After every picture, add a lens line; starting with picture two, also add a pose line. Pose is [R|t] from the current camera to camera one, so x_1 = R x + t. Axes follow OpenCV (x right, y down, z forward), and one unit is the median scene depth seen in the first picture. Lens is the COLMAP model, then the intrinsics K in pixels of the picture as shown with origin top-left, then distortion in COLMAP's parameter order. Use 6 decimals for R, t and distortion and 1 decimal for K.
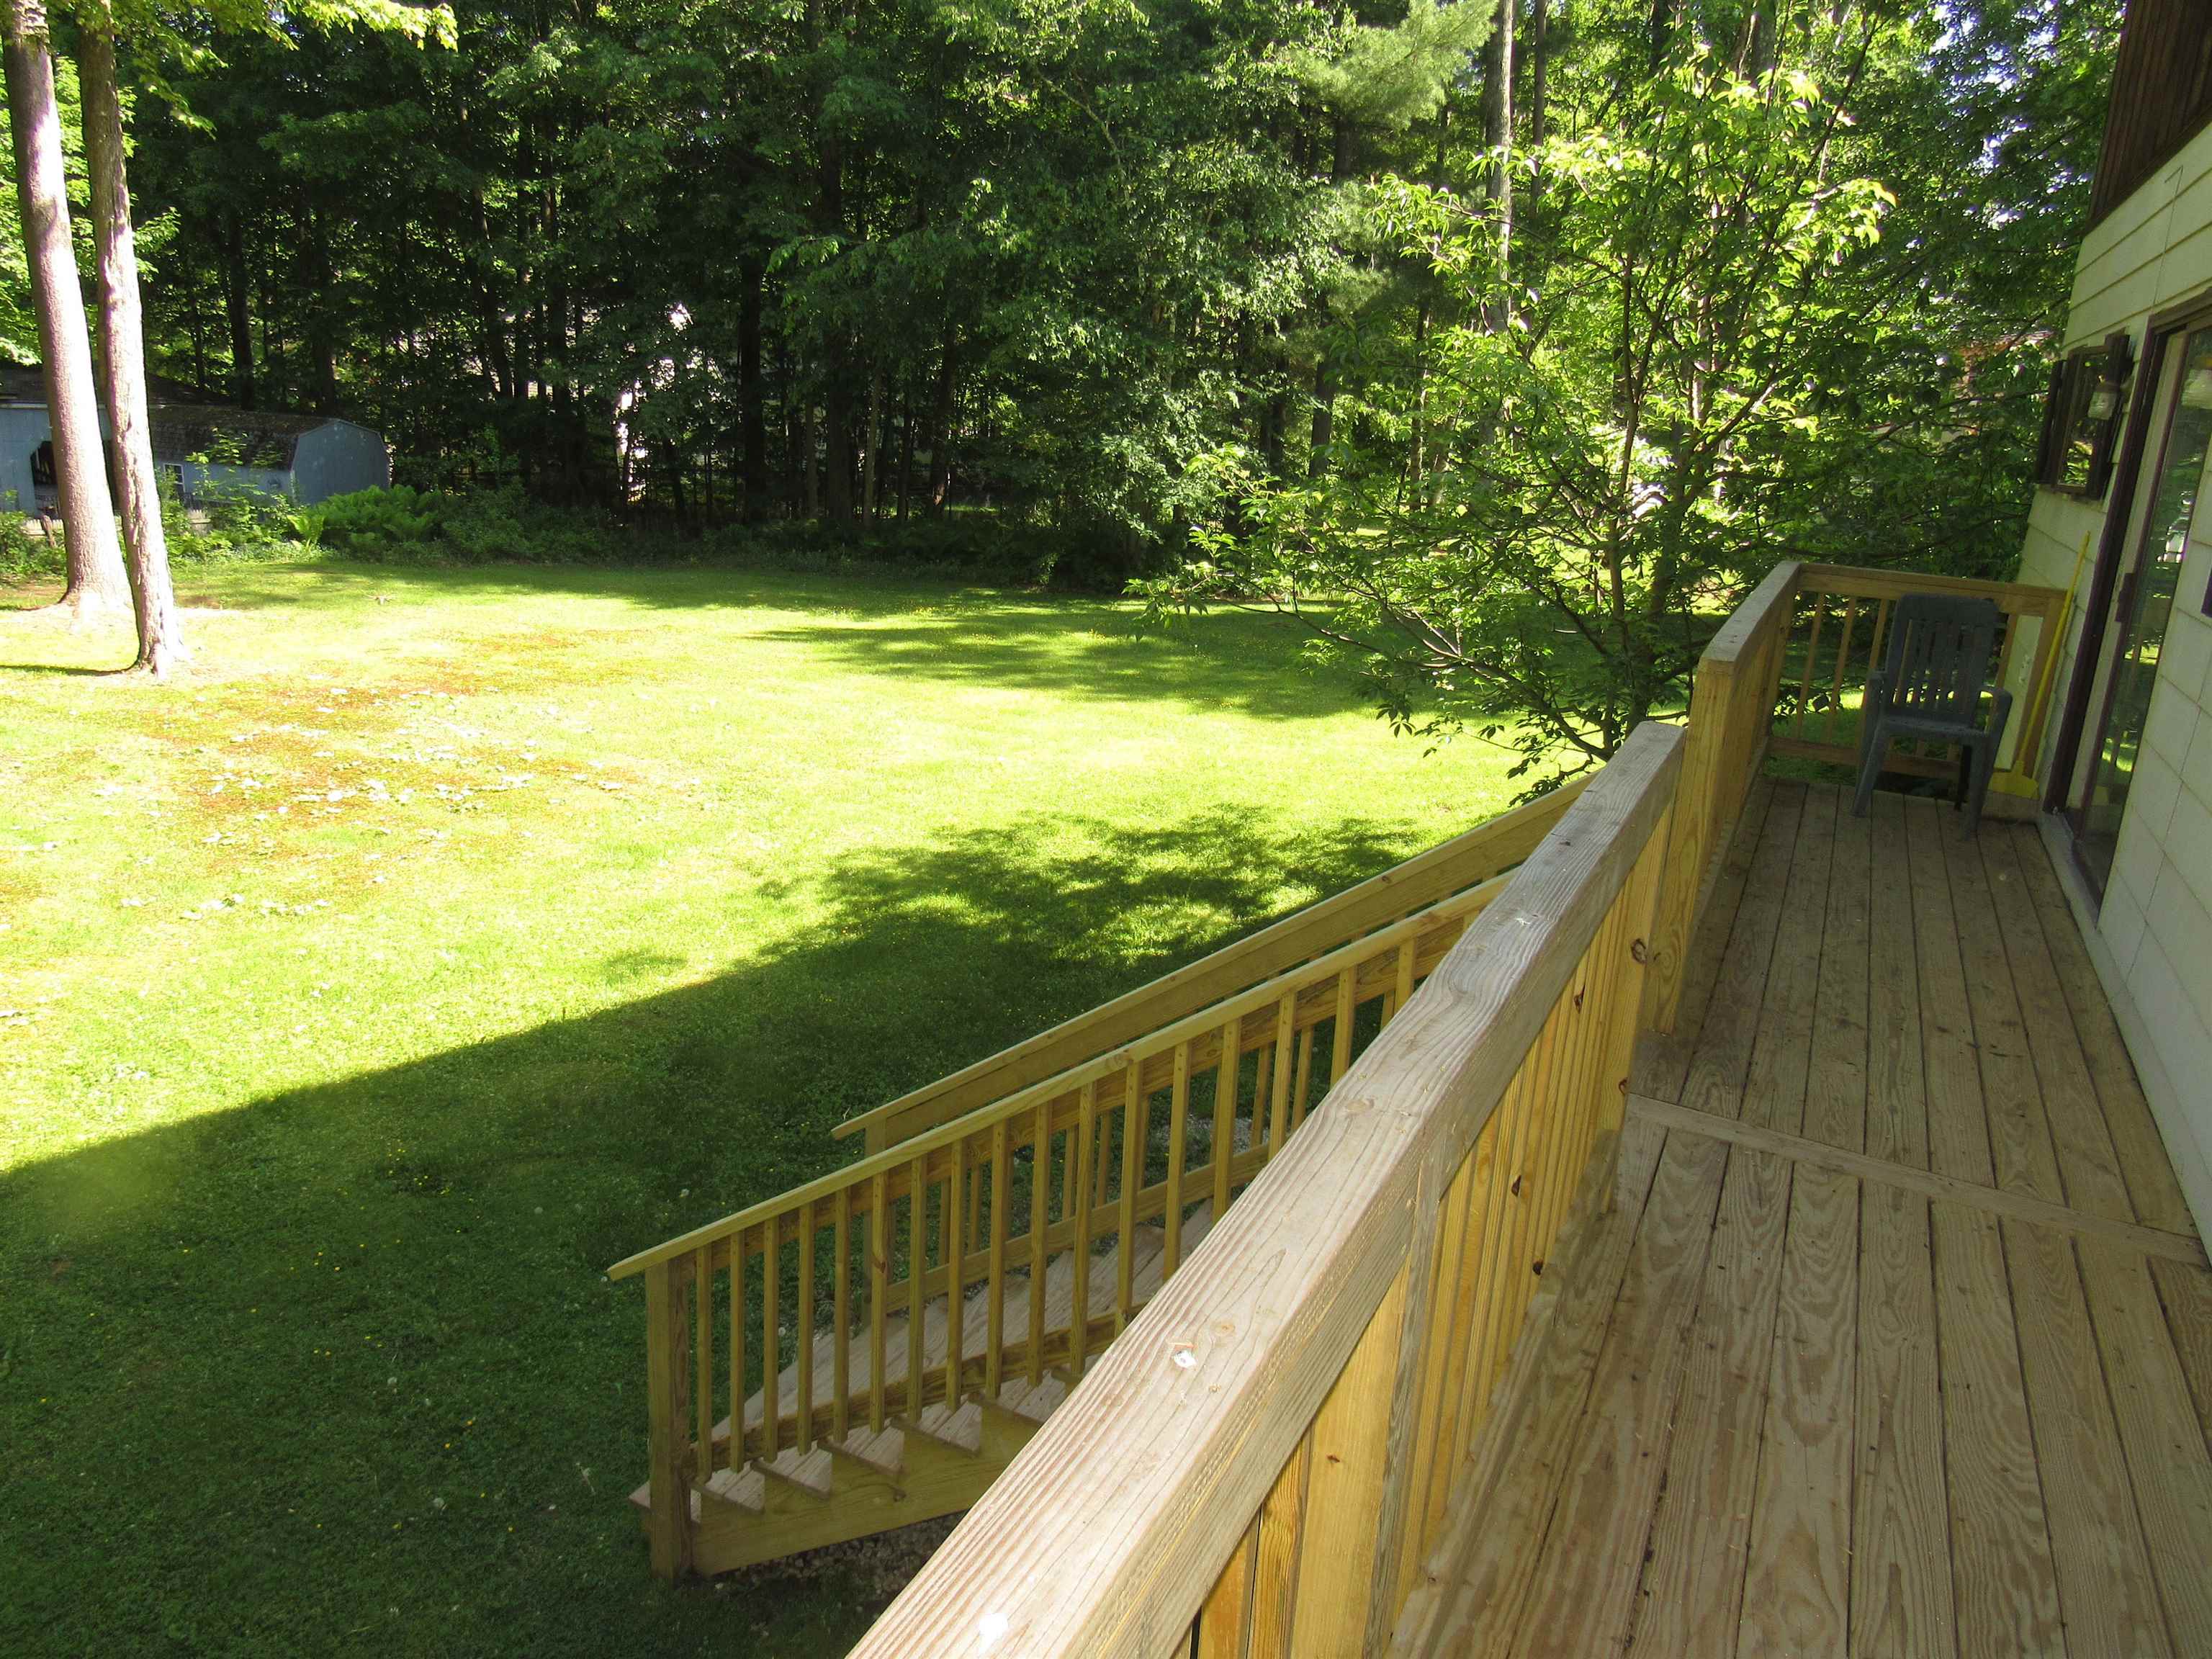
lens RADIAL K [[1579.0, 0, 1106.0], [0, 1579.0, 829.5], [0, 0, 1]] dist [-0.005148, -0.002123]
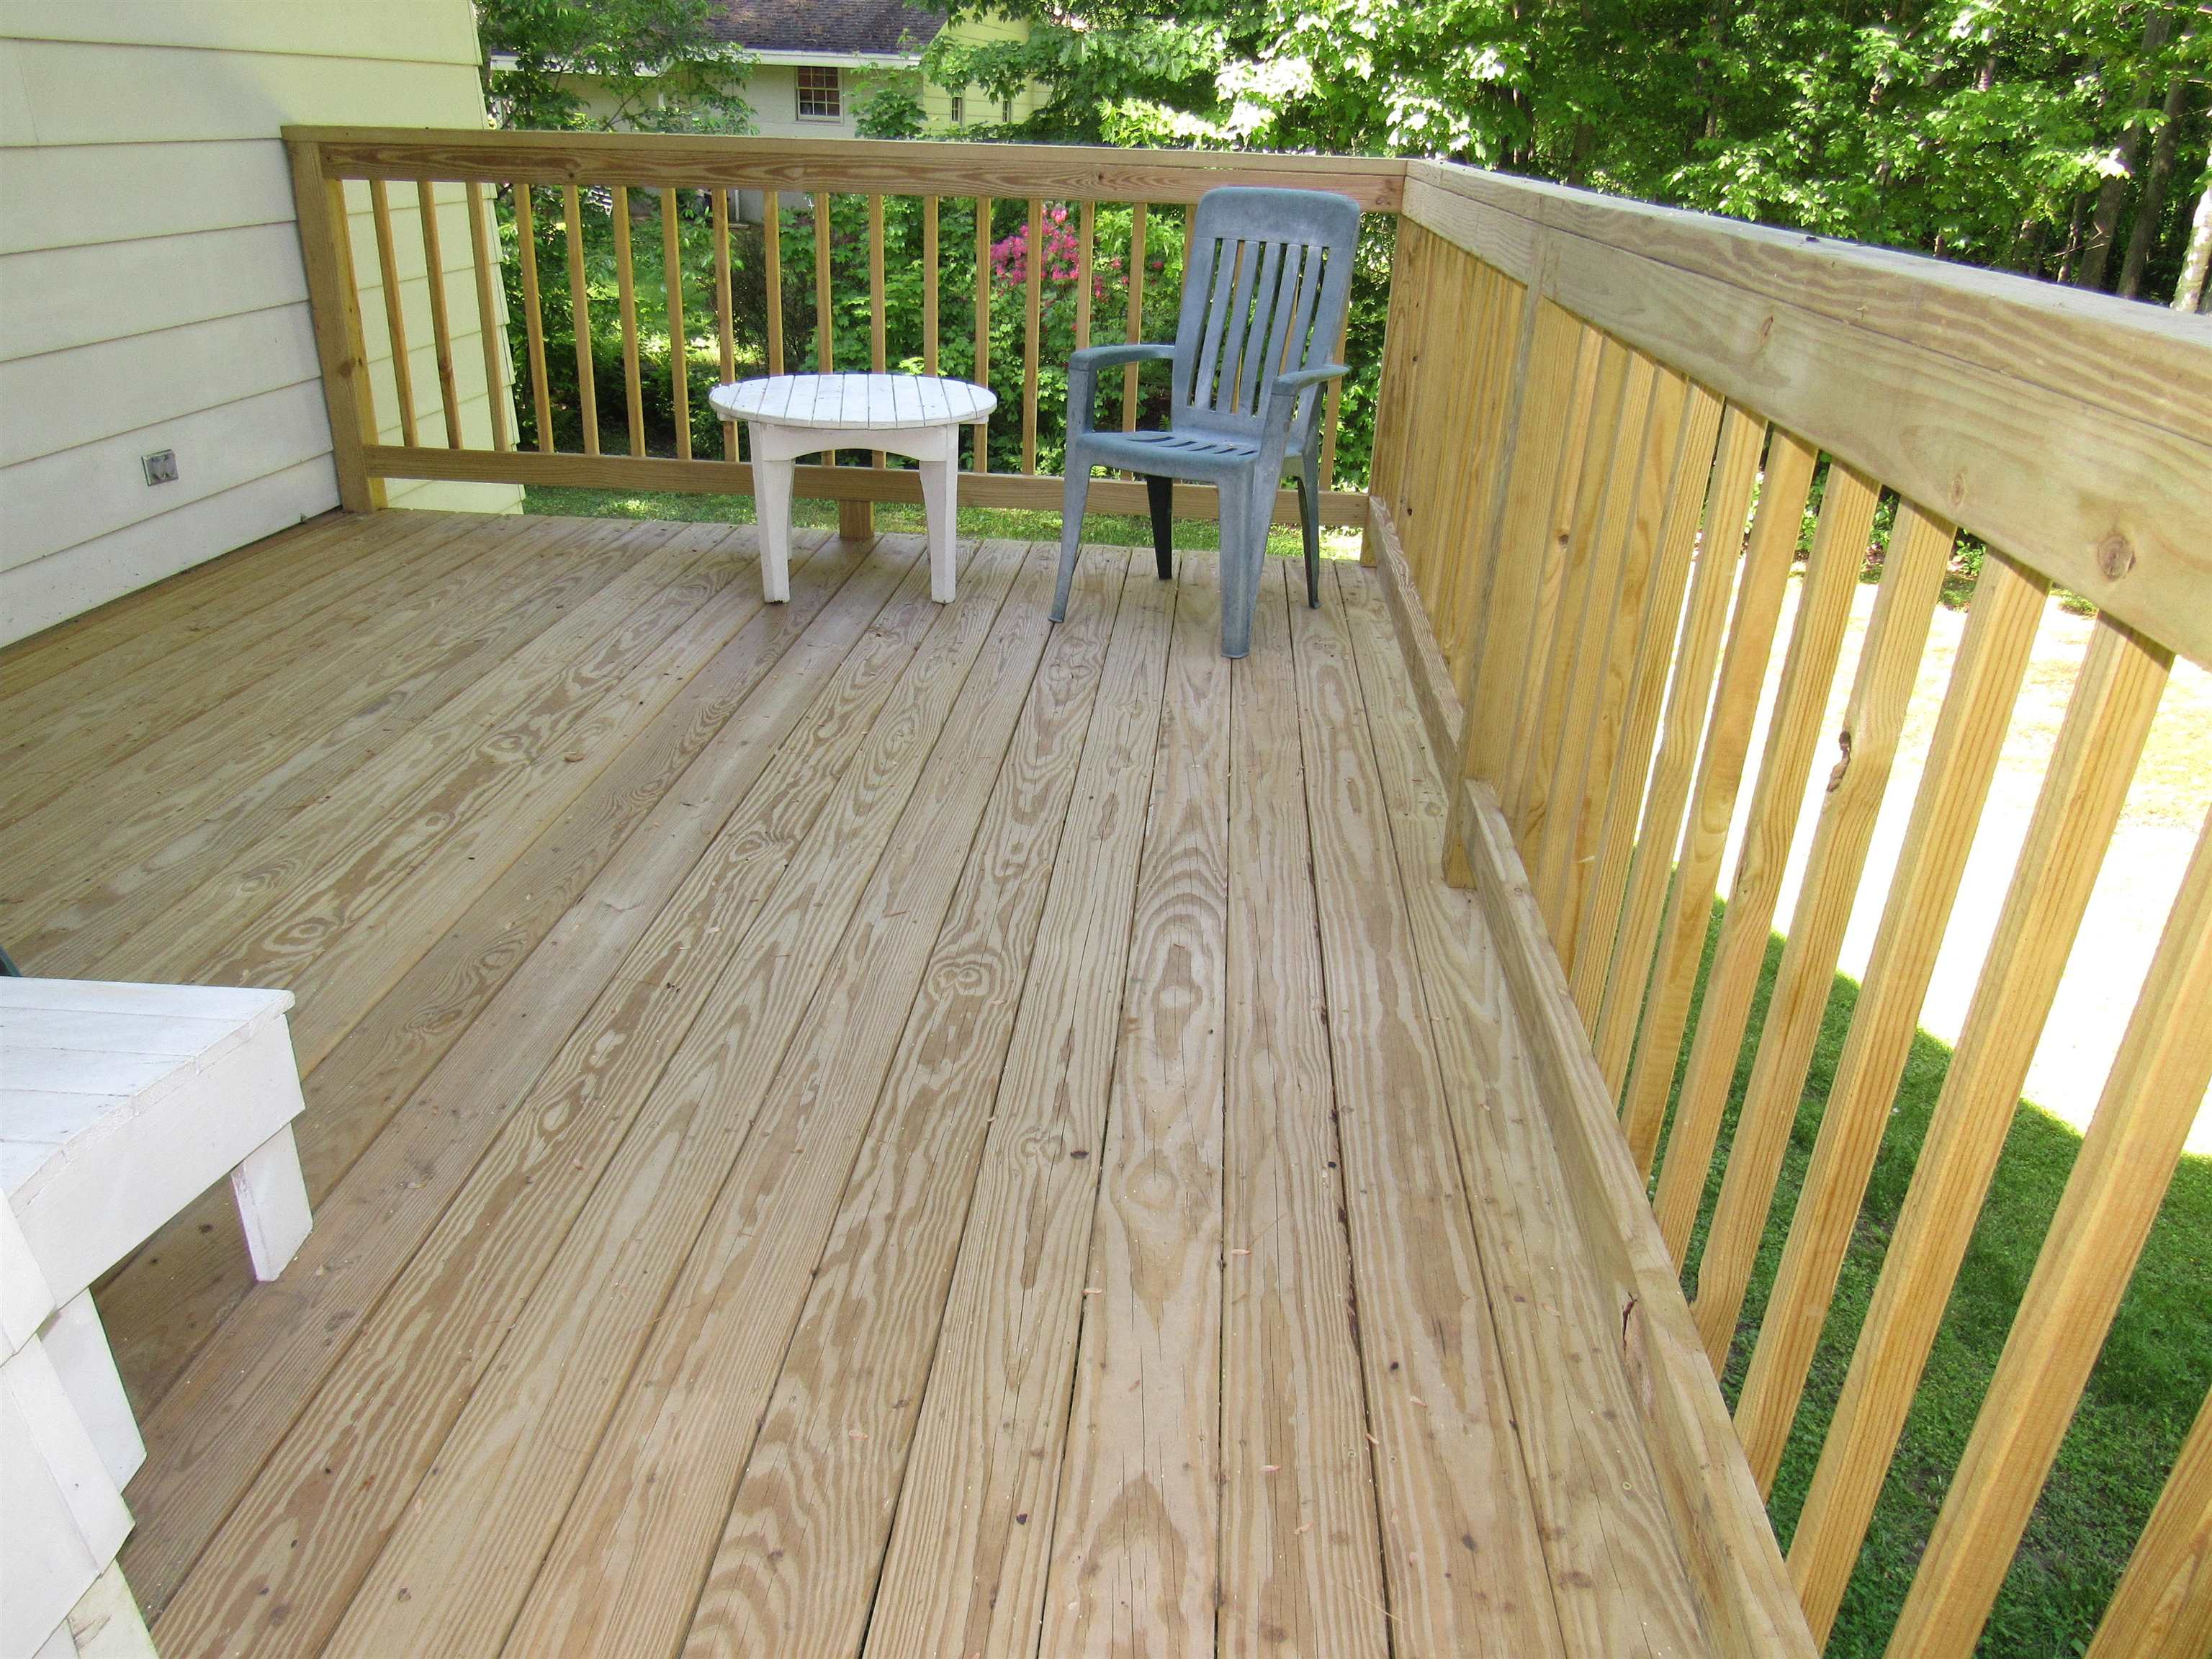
lens RADIAL K [[1579.0, 0, 1106.0], [0, 1579.0, 829.5], [0, 0, 1]] dist [-0.005148, -0.002123]
pose [[-0.927853, 0.060178, -0.368059, 0.272743], [-0.192546, 0.767899, 0.610947, -0.044479], [0.319398, 0.637737, -0.700911, 0.524453]]
